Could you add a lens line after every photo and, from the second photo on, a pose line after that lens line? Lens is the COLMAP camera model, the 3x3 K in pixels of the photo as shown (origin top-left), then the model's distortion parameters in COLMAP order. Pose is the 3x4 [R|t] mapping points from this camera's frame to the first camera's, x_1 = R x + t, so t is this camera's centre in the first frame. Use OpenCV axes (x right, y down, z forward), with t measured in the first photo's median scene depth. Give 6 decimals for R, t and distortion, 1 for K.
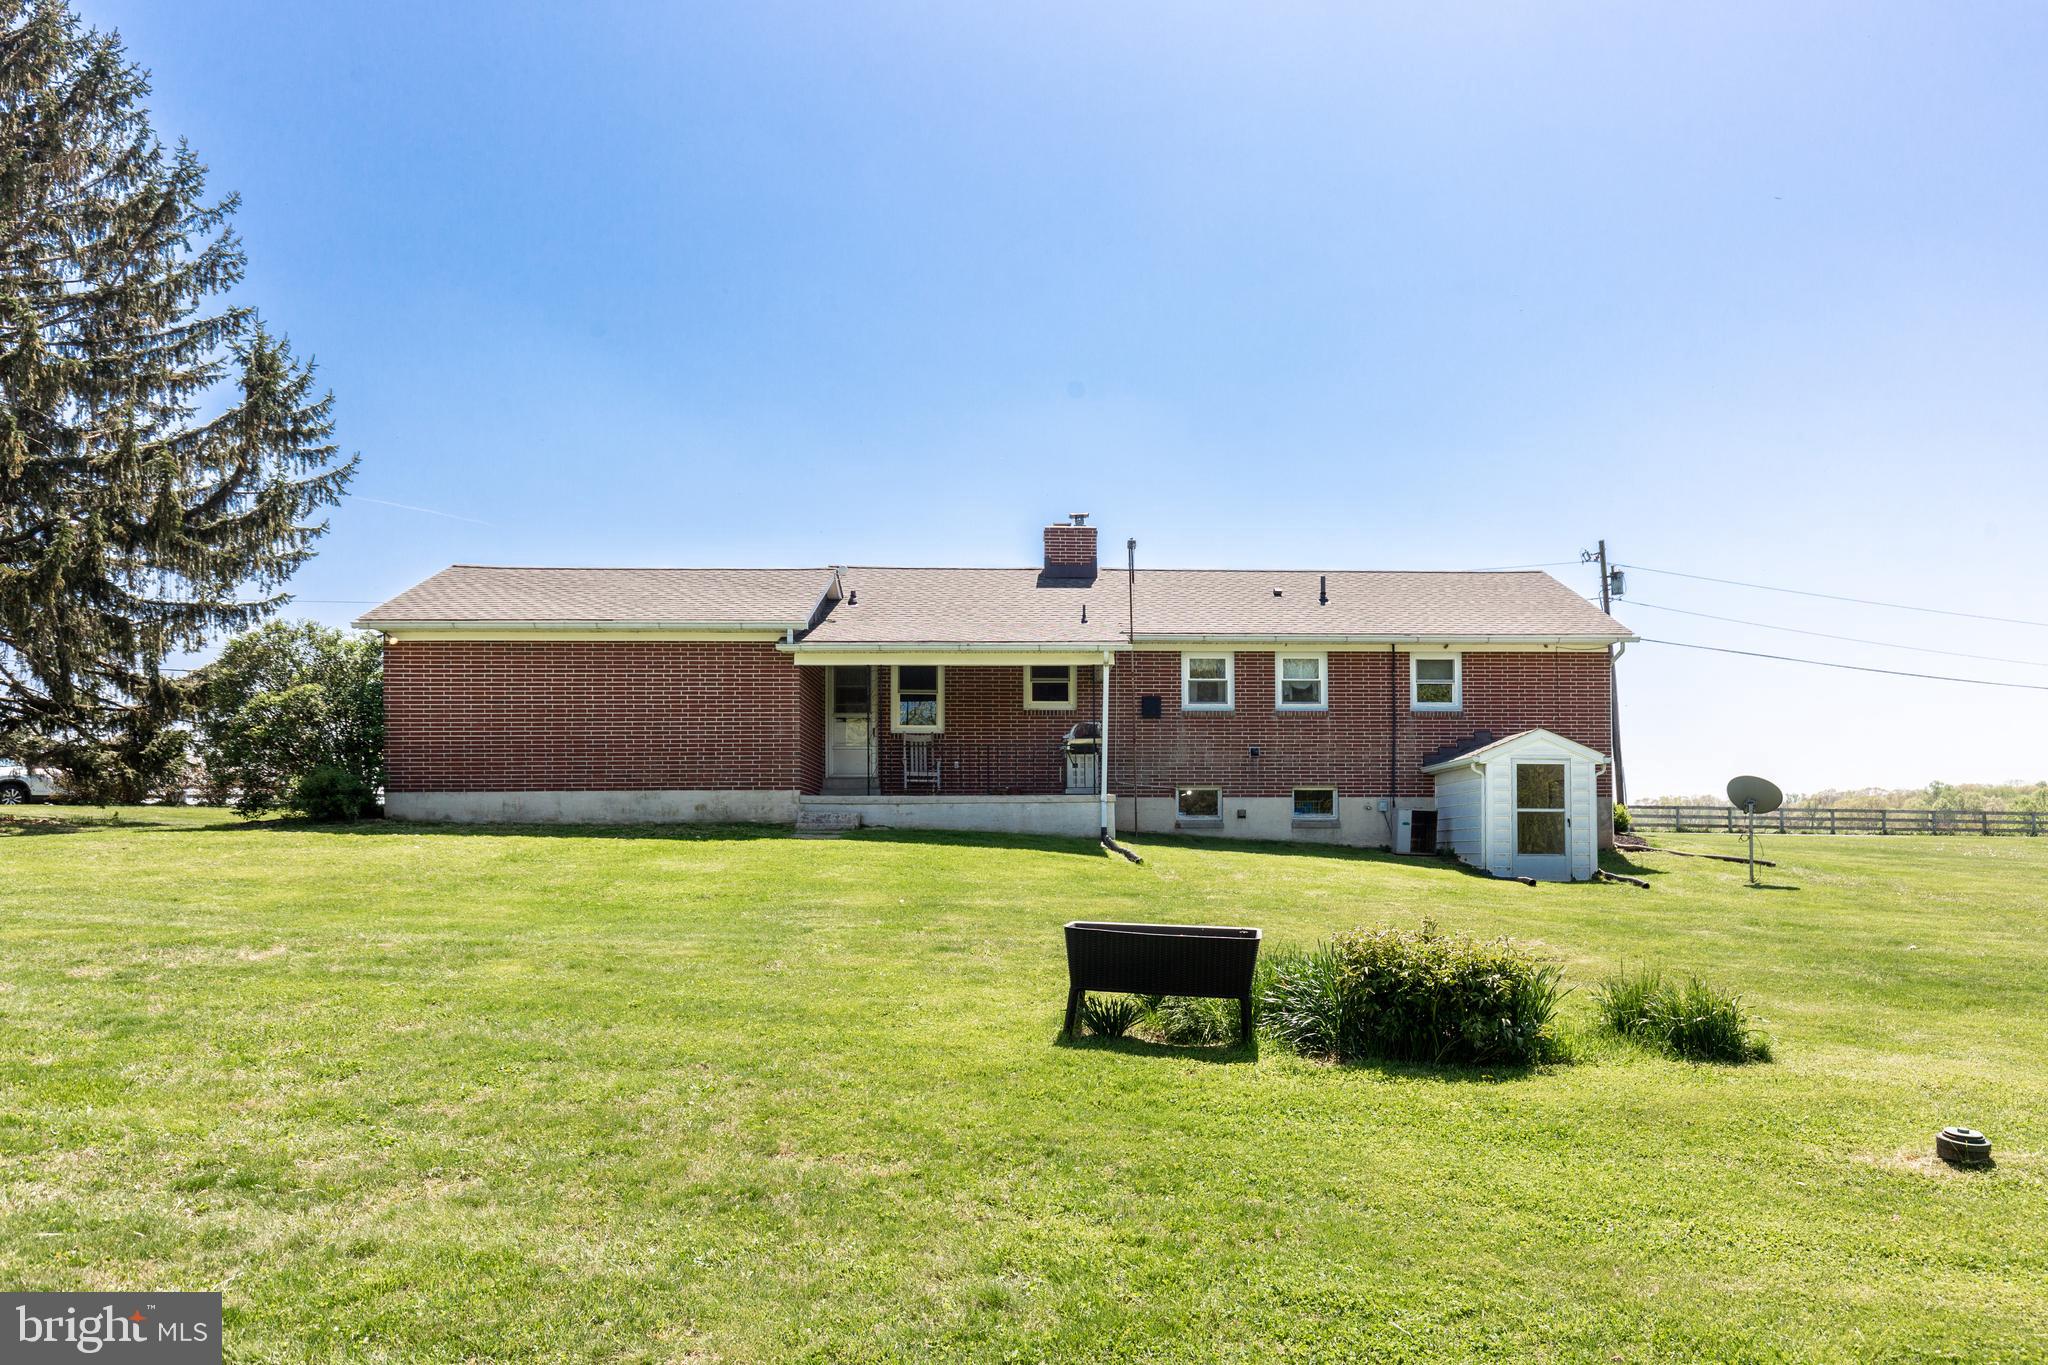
lens RADIAL K [[1470.2, 0, 1029.0], [0, 1470.2, 821.3], [0, 0, 1]] dist [-0.009913, -0.004334]
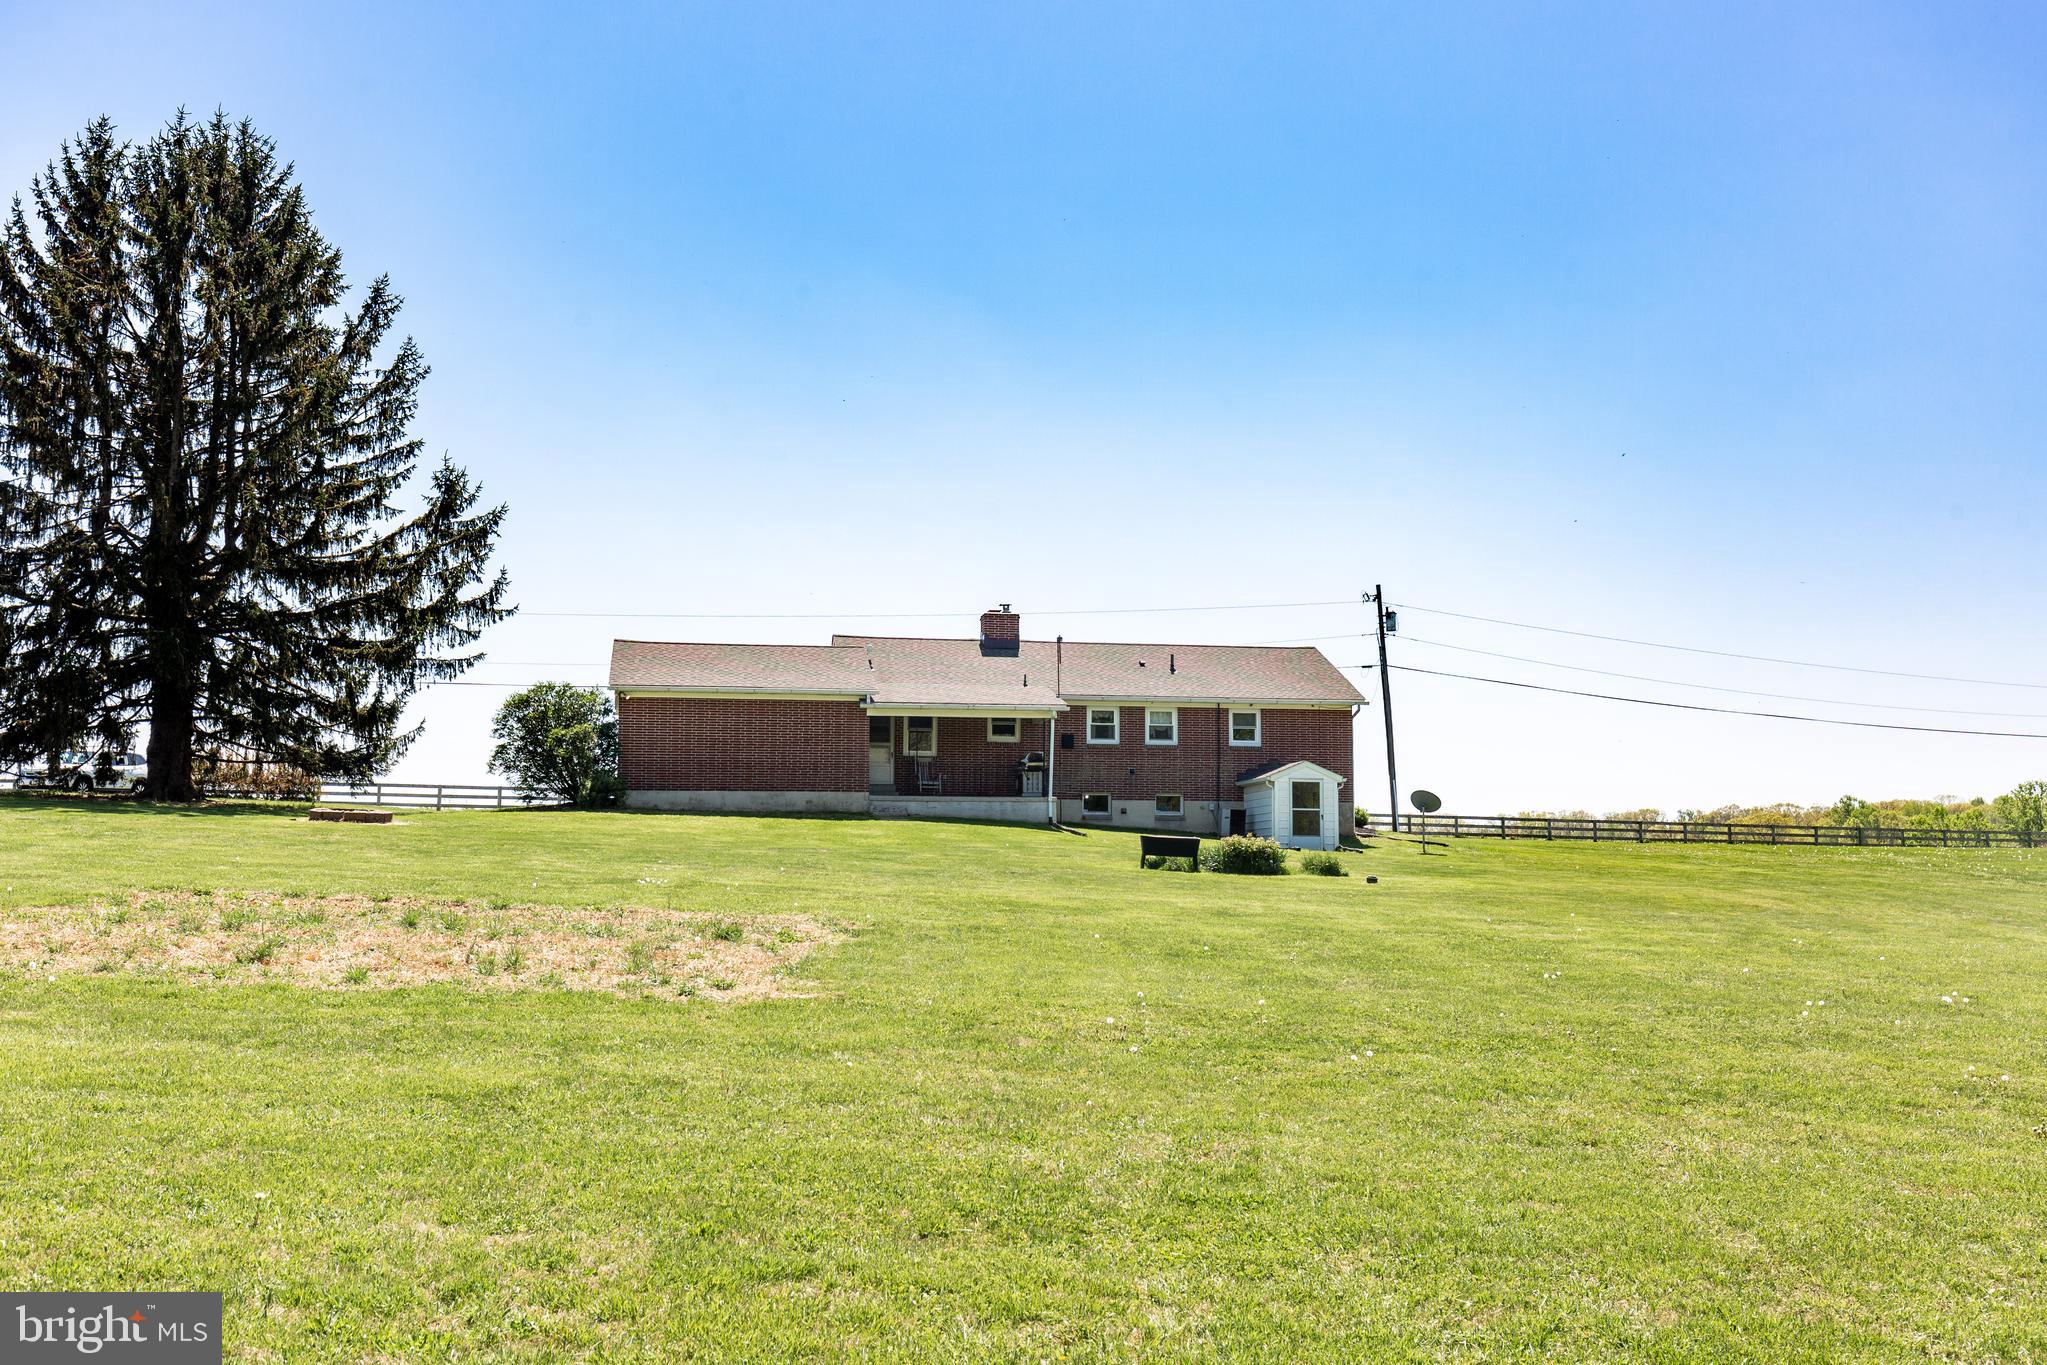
lens RADIAL K [[2093.9, 0, 1032.8], [0, 2093.9, 678.2], [0, 0, 1]] dist [-0.042521, 0.000000]
pose [[0.984453, 0.021384, 0.174339, -0.342247], [-0.007740, 0.996879, -0.078567, 0.030219], [-0.175475, 0.075996, 0.981546, -1.177460]]
